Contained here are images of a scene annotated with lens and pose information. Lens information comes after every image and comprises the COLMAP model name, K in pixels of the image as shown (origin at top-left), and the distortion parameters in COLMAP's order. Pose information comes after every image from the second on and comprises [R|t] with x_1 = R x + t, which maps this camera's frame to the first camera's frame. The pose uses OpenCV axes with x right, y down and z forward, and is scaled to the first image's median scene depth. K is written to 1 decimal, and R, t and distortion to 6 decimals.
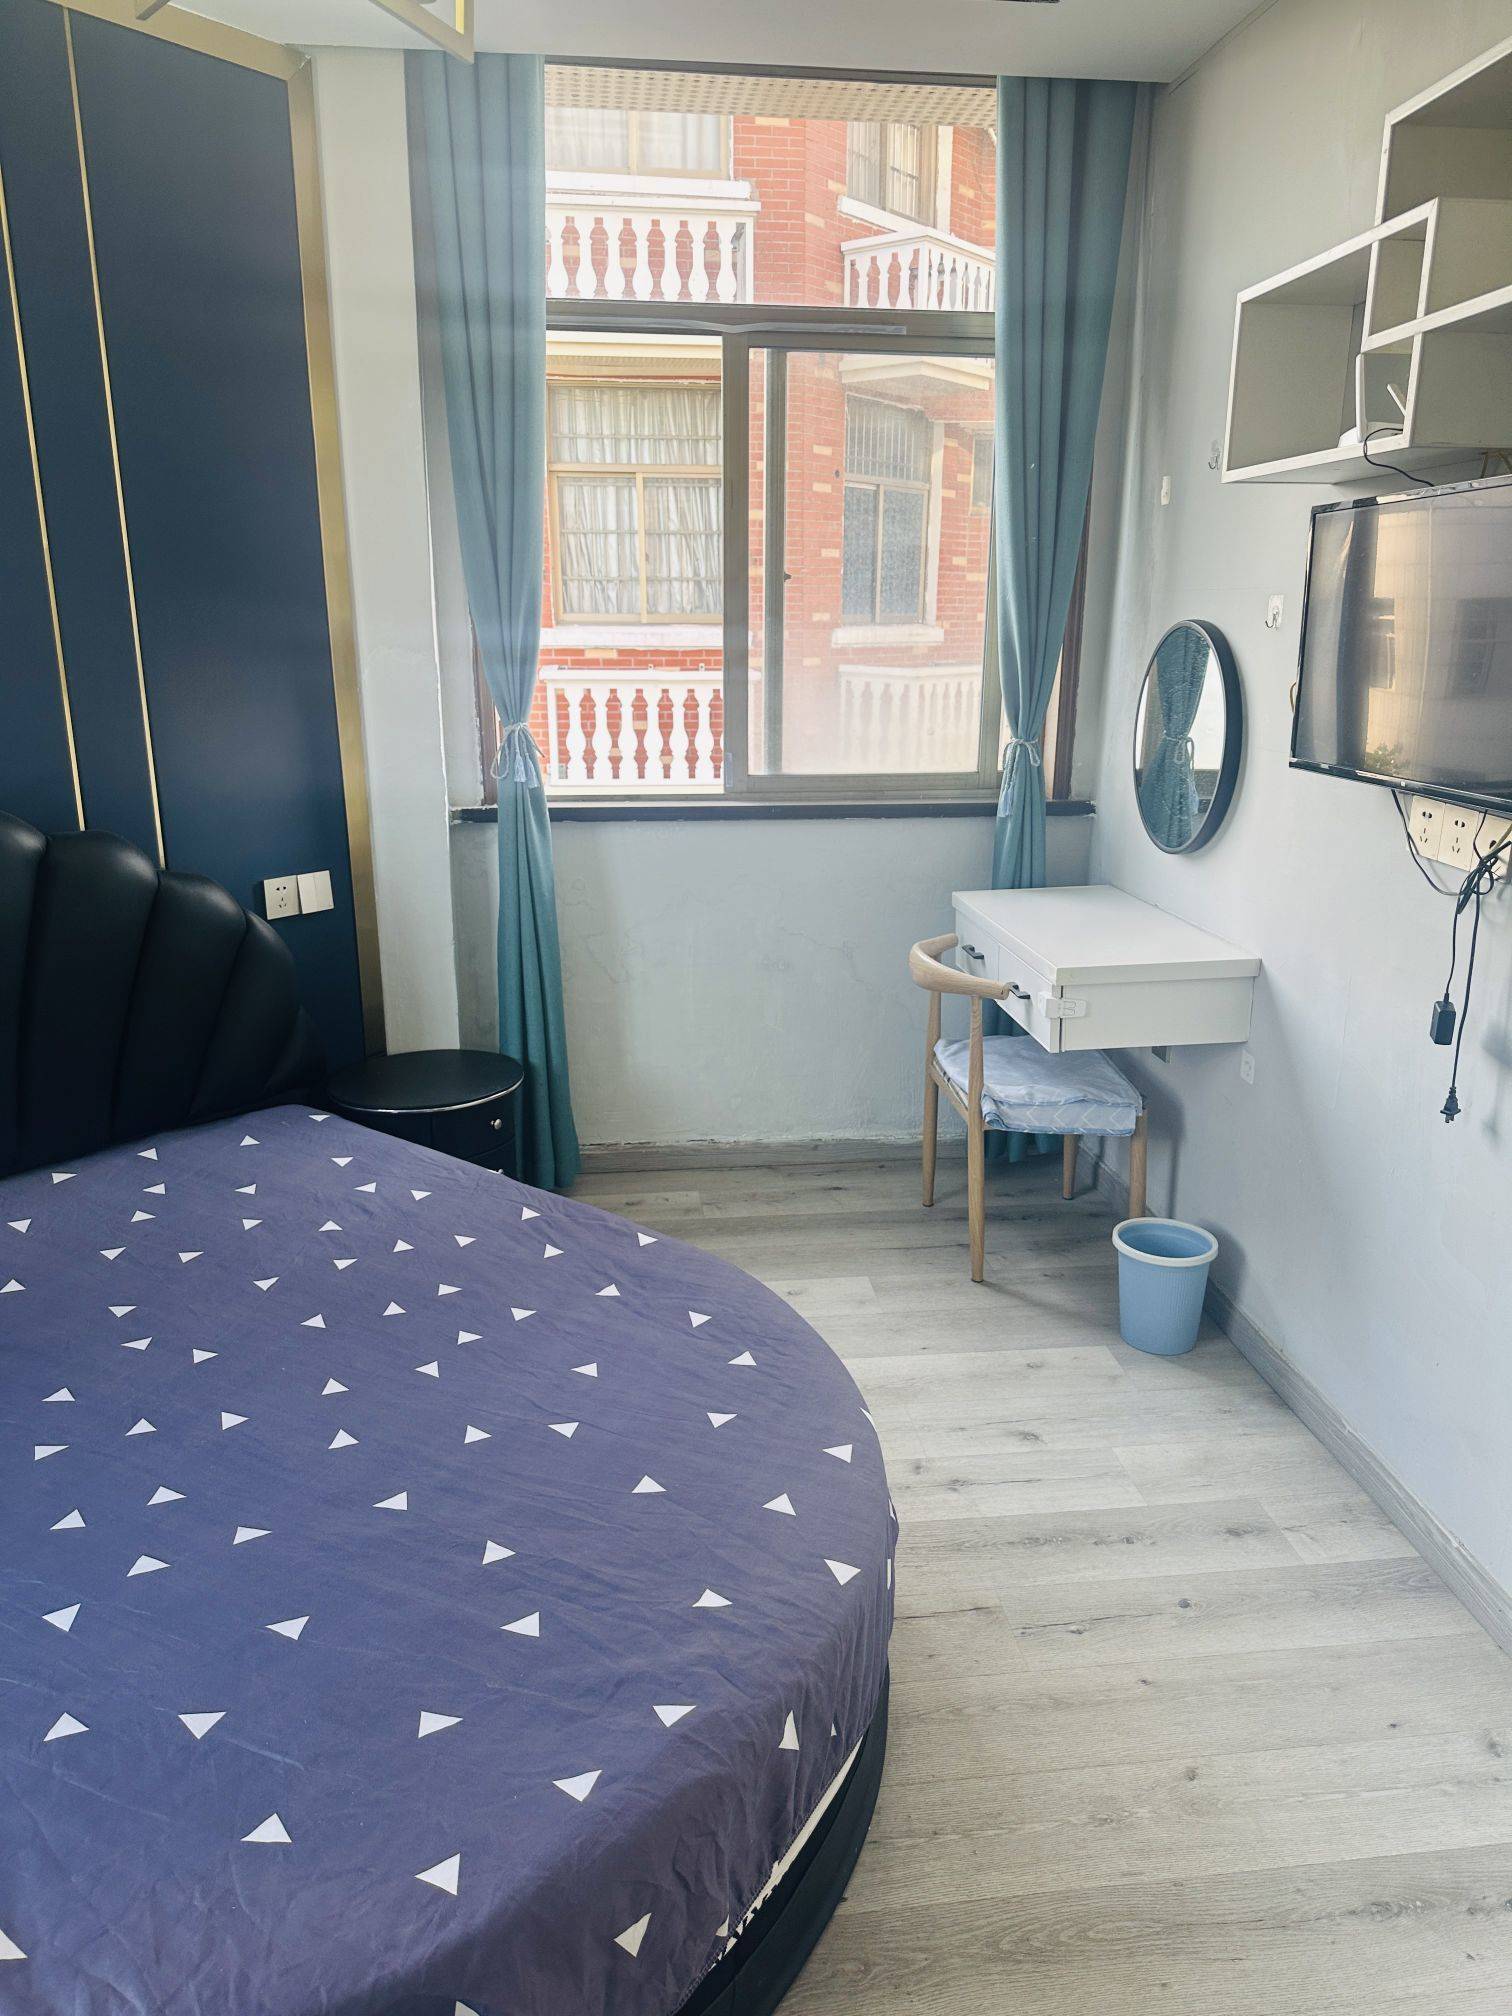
lens RADIAL K [[1436.1, 0, 762.3], [0, 1436.1, 1007.1], [0, 0, 1]] dist [-0.002589, -0.005408]
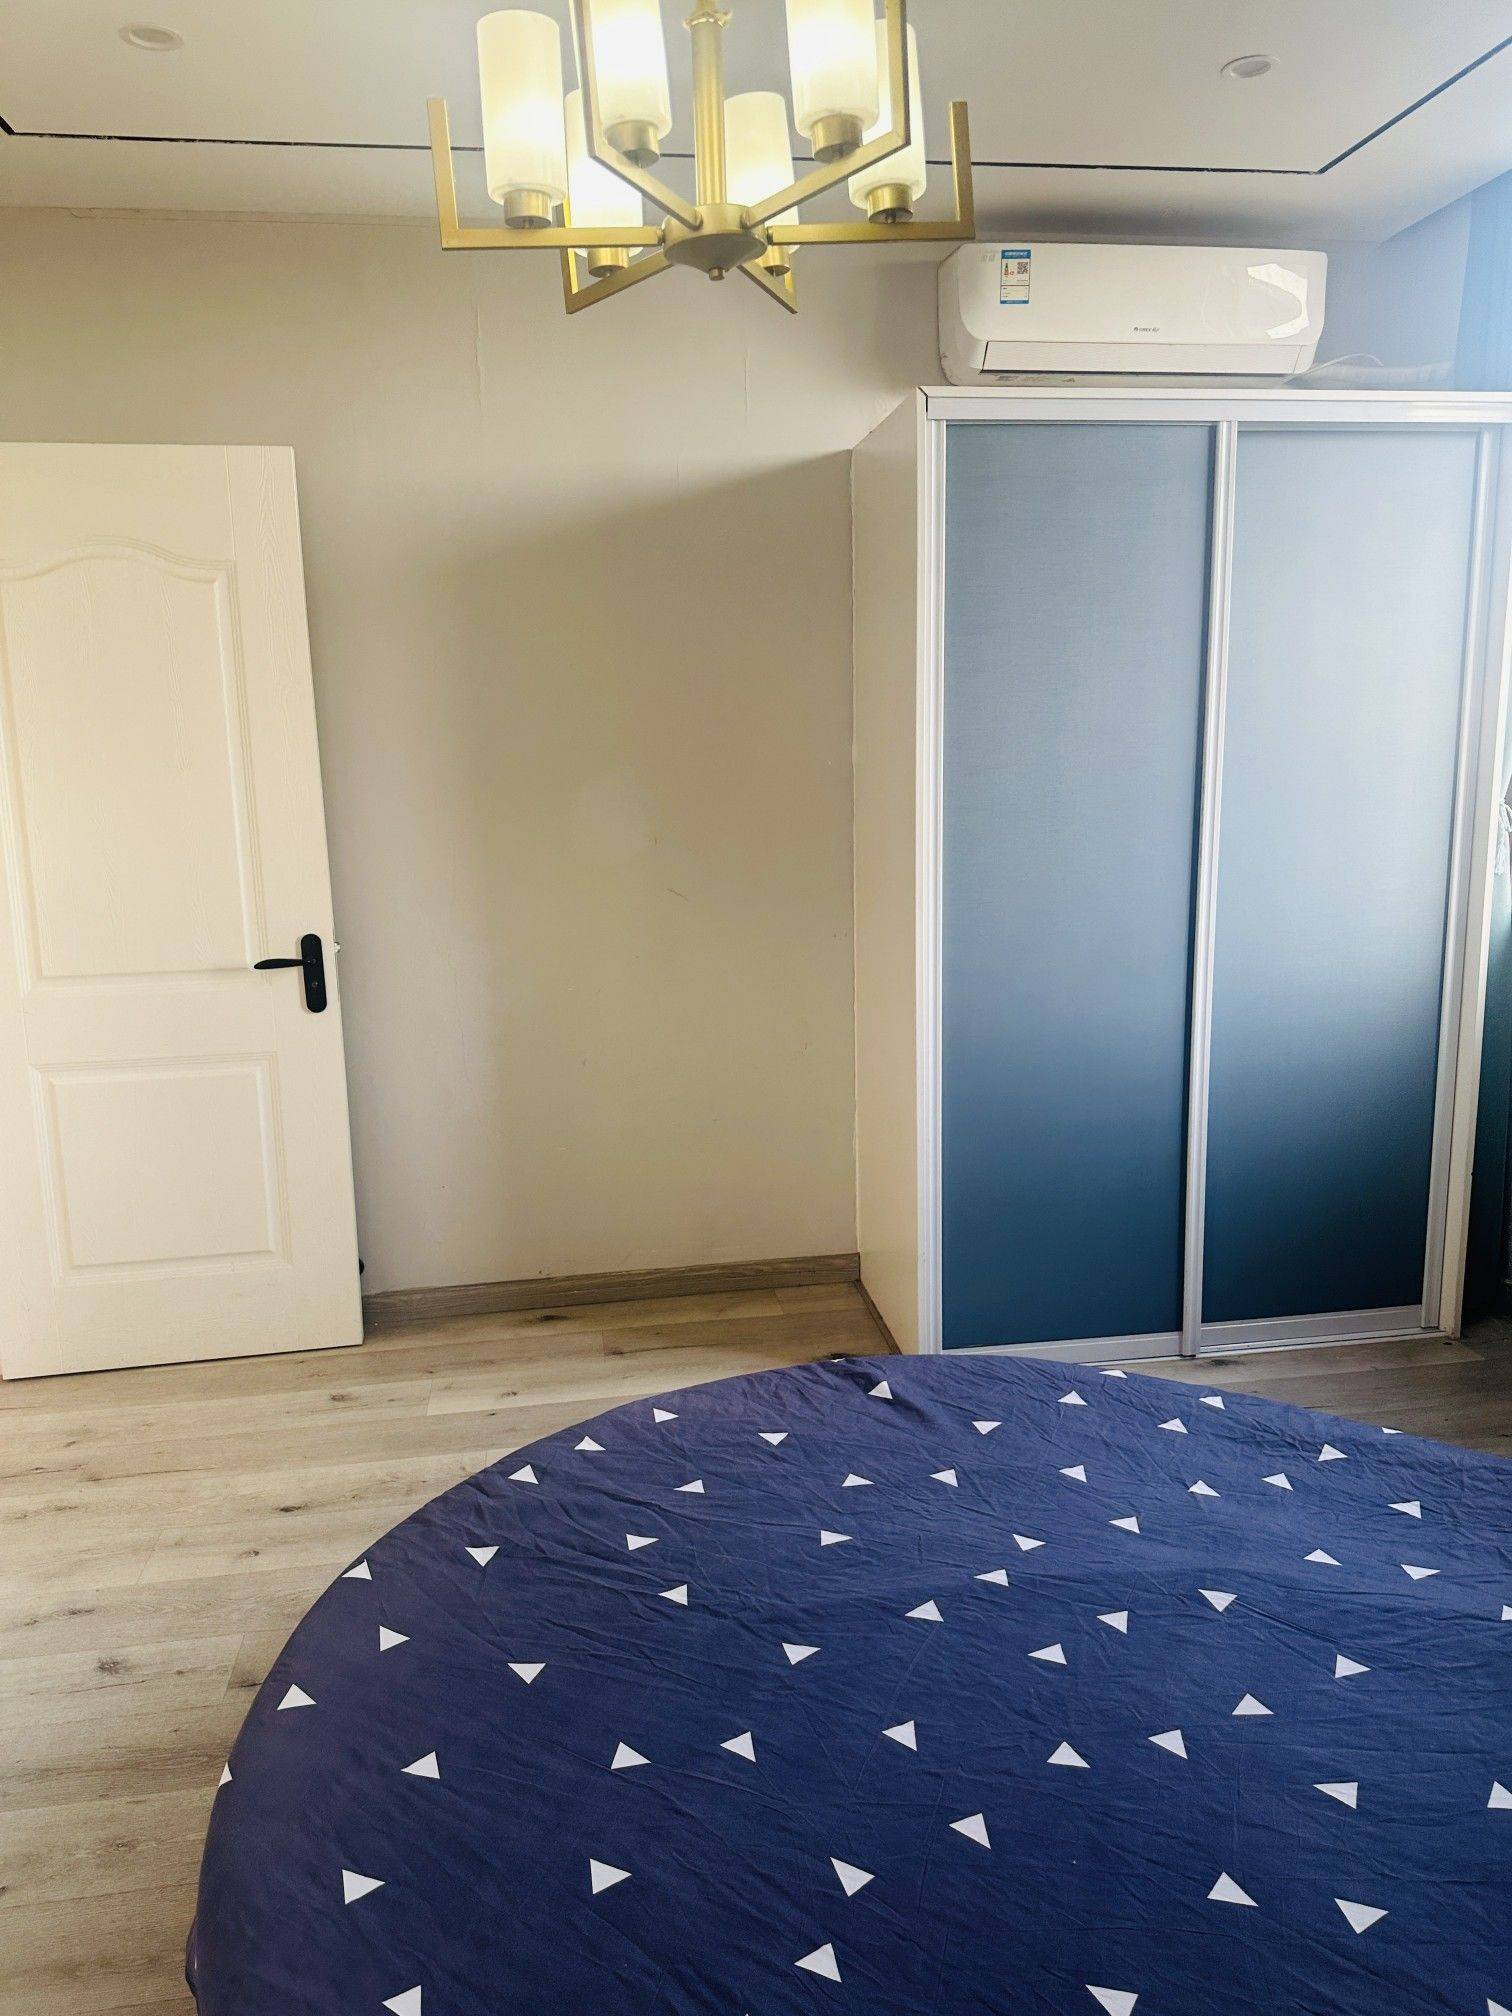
lens RADIAL K [[1436.1, 0, 759.2], [0, 1436.1, 1011.4], [0, 0, 1]] dist [-0.002589, -0.005408]
pose [[-0.999283, 0.023742, -0.029490, -0.195308], [0.007543, 0.888177, 0.459439, -0.423255], [0.037100, 0.458887, -0.887720, 1.507850]]
